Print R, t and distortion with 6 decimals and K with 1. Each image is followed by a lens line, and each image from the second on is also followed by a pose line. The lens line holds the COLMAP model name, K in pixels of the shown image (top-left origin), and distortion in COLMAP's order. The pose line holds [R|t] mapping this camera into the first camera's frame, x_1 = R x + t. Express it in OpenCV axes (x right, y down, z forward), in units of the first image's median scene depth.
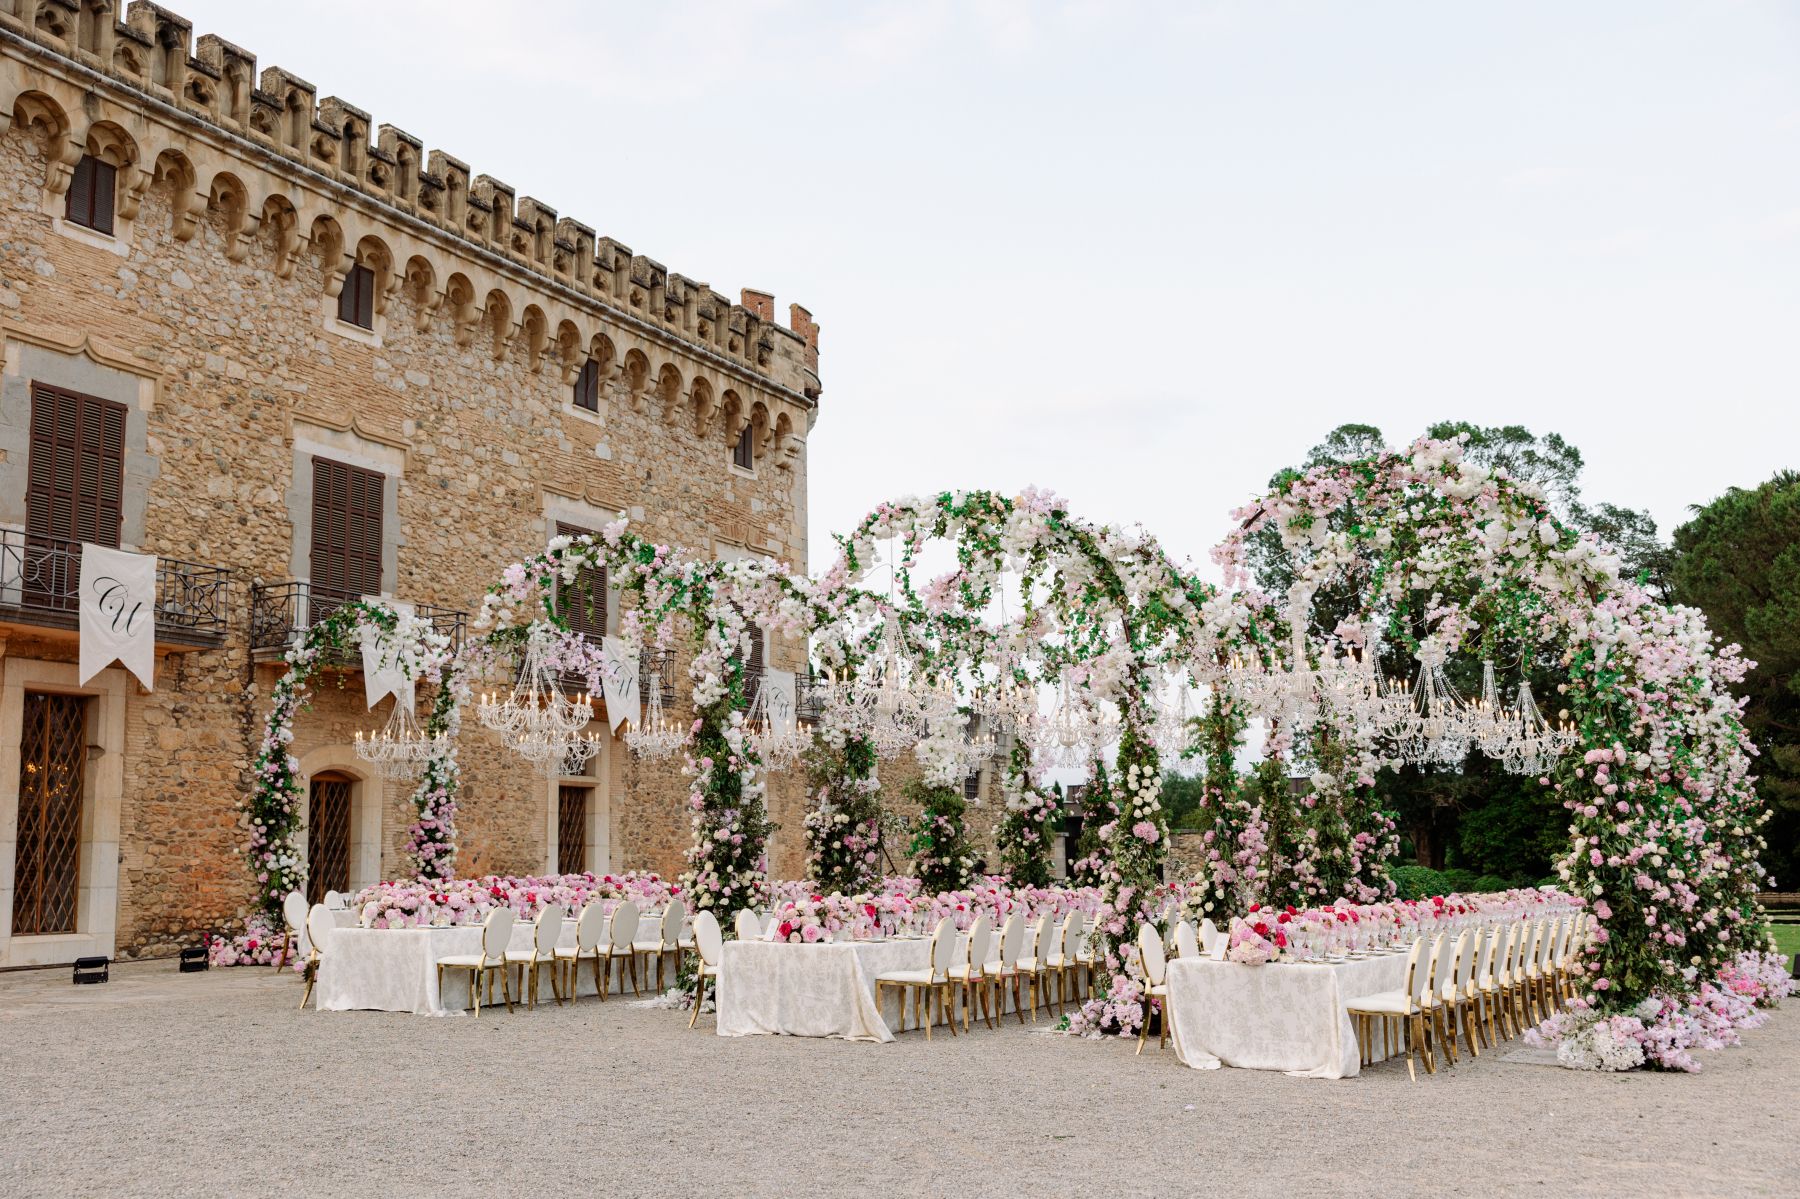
lens RADIAL K [[1682.0, 0, 900.0], [0, 1682.0, 599.5], [0, 0, 1]] dist [0.005588, -0.000851]
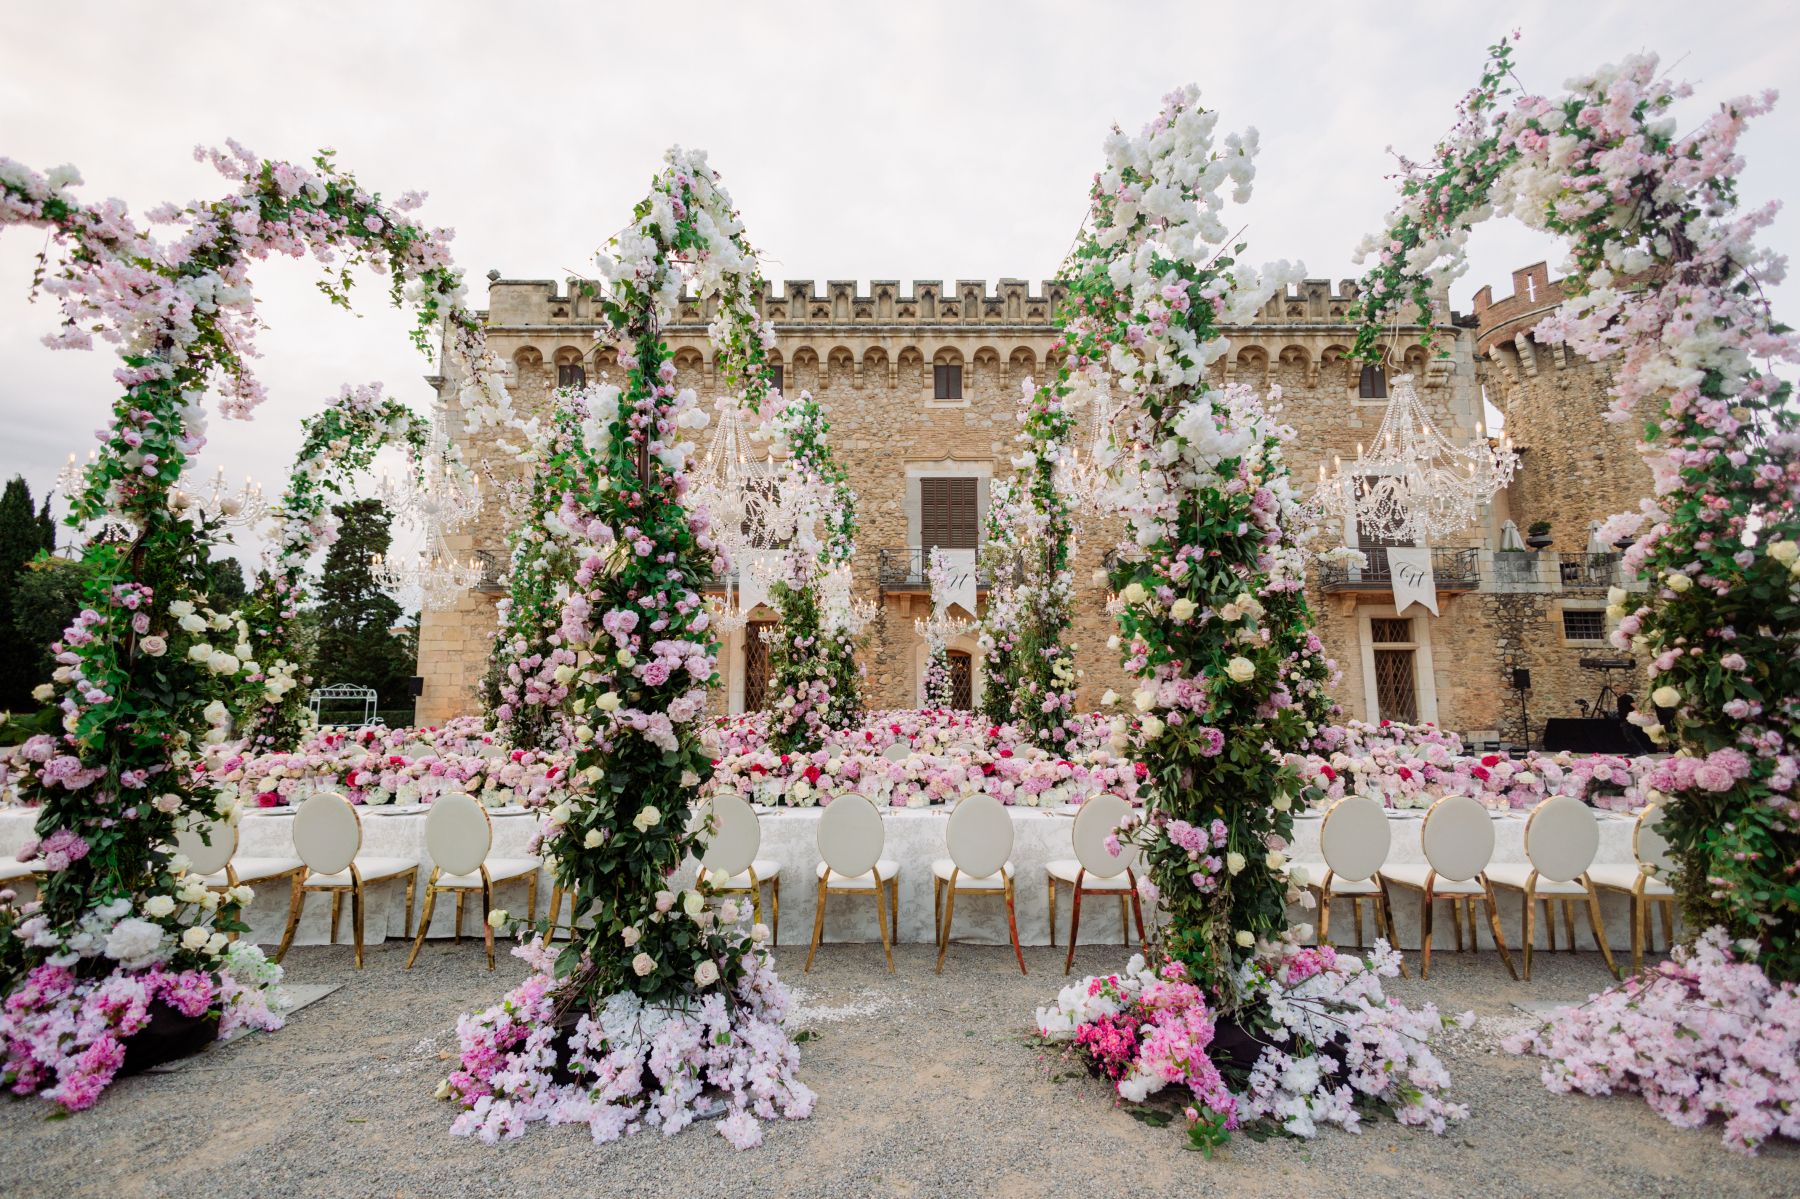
lens RADIAL K [[741.4, 0, 900.0], [0, 741.4, 599.5], [0, 0, 1]] dist [0.000700, 0.000036]
pose [[0.474228, -0.119955, -0.872192, 0.290783], [0.136000, 0.988764, -0.062041, 0.081941], [0.869834, -0.089197, 0.485214, 0.532230]]
